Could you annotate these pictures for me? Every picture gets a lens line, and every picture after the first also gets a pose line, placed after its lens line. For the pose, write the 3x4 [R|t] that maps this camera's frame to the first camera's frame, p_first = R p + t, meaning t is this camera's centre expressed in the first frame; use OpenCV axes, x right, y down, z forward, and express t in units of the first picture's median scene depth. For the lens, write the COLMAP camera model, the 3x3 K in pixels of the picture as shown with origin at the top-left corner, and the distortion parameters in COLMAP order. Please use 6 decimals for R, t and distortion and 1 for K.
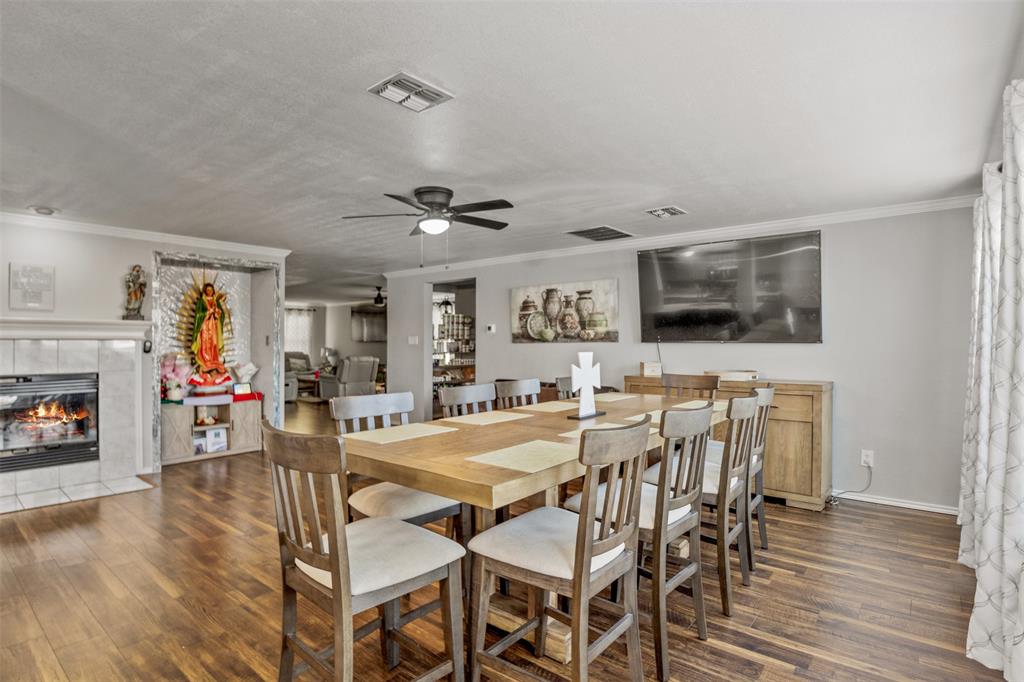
lens RADIAL K [[522.6, 0, 502.1], [0, 522.6, 344.6], [0, 0, 1]] dist [-0.026045, -0.000688]
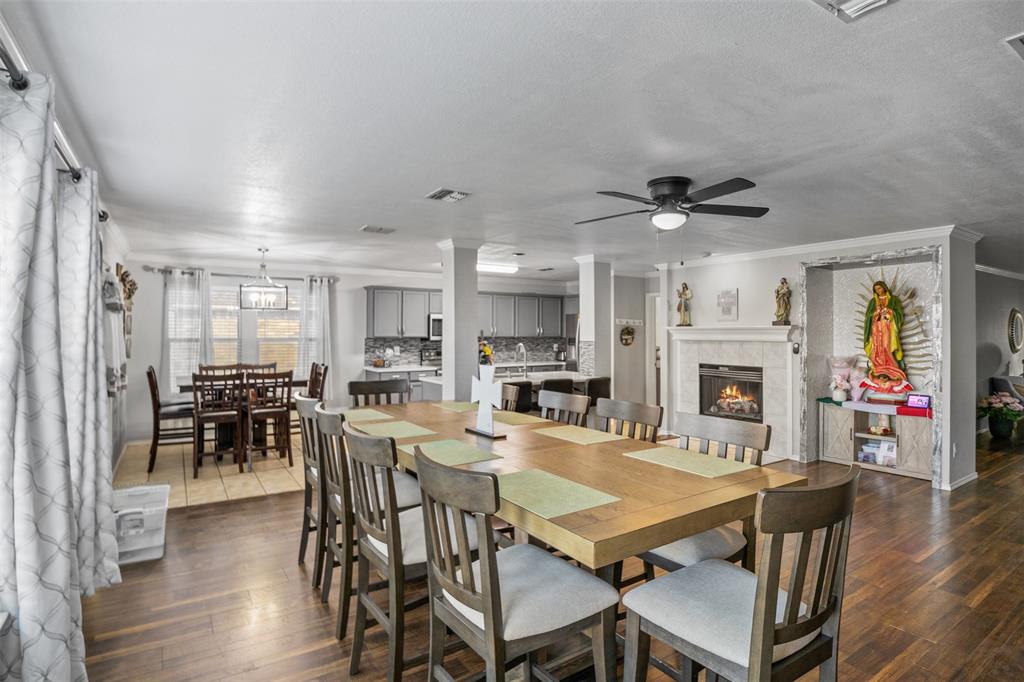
lens RADIAL K [[522.6, 0, 509.7], [0, 522.6, 331.4], [0, 0, 1]] dist [-0.026045, -0.000688]
pose [[-0.283263, -0.005031, -0.959029, 0.589424], [-0.009076, 0.999956, -0.002565, -0.024511], [0.958999, 0.007978, -0.283296, 0.734739]]
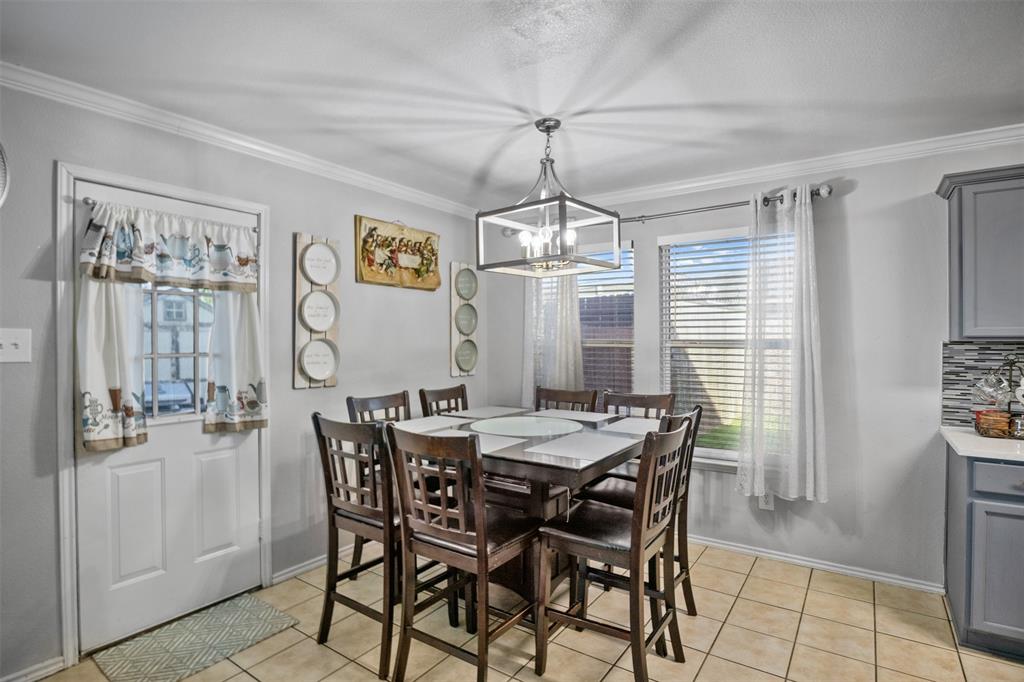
lens RADIAL K [[522.6, 0, 512.6], [0, 522.6, 344.1], [0, 0, 1]] dist [-0.026045, -0.000688]
pose [[-0.994612, -0.006320, -0.103478, -0.310311], [-0.006819, 0.999967, 0.004478, -0.000567], [0.103446, 0.005160, -0.994622, 0.345228]]
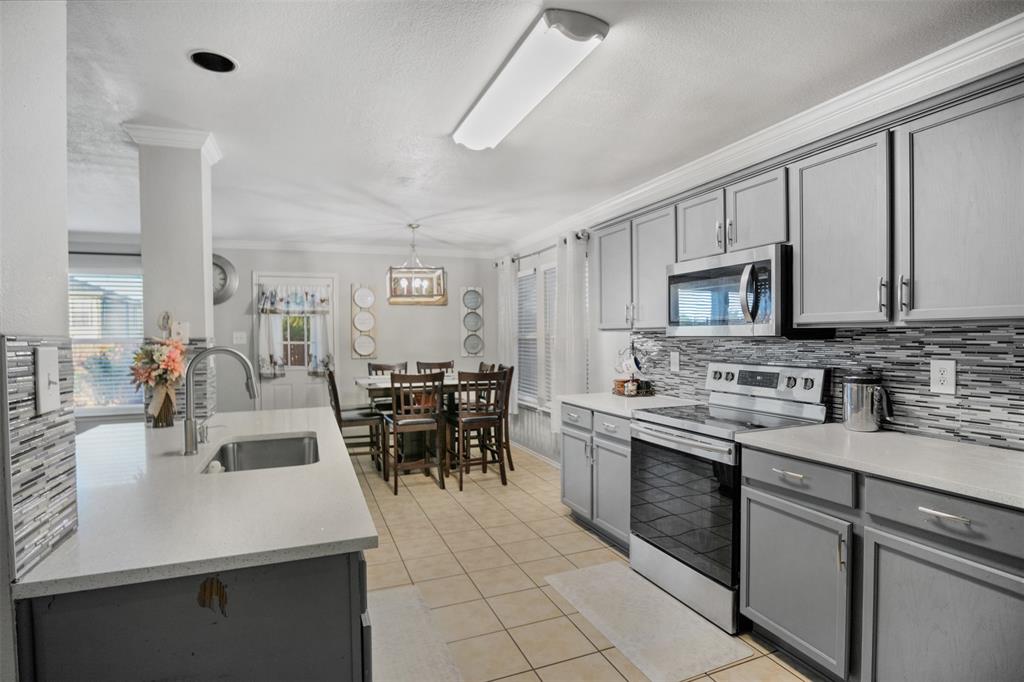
lens RADIAL K [[522.6, 0, 512.7], [0, 522.6, 343.1], [0, 0, 1]] dist [-0.026045, -0.000688]
pose [[-0.885434, -0.005437, 0.464733, -1.014655], [0.001554, 0.999891, 0.014659, -0.000041], [-0.464763, 0.013702, -0.885329, 0.641689]]
